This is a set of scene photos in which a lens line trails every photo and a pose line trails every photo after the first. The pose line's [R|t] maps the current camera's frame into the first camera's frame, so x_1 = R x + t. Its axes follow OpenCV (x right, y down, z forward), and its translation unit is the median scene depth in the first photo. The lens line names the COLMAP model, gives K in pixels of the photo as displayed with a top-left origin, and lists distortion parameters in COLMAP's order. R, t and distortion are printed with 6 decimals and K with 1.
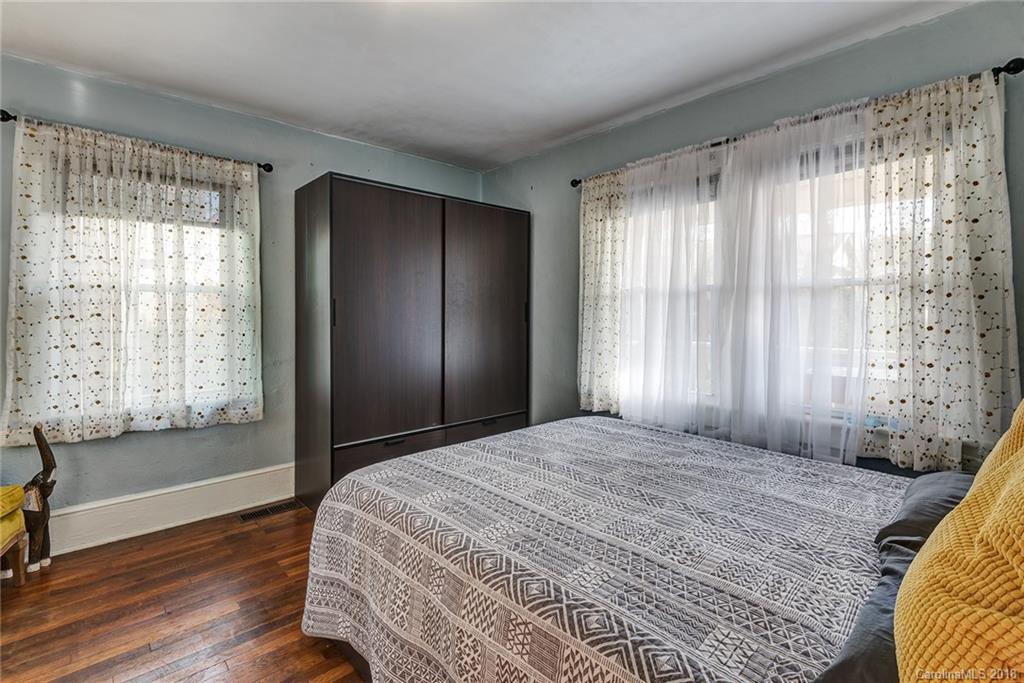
lens RADIAL K [[471.3, 0, 528.4], [0, 471.3, 317.0], [0, 0, 1]] dist [0.005464, -0.002959]
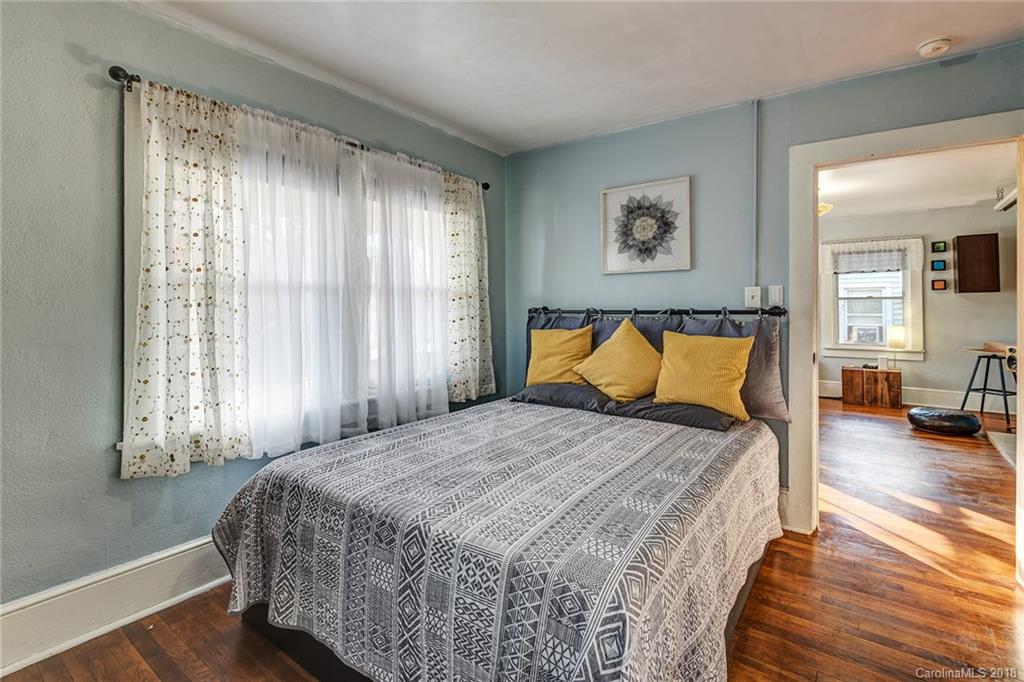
lens RADIAL K [[471.3, 0, 507.0], [0, 471.3, 301.2], [0, 0, 1]] dist [0.005464, -0.002959]
pose [[-0.146965, 0.011879, 0.989070, -0.767350], [0.011976, 0.999876, -0.010229, -0.015618], [-0.989069, 0.010342, -0.147089, 0.966930]]
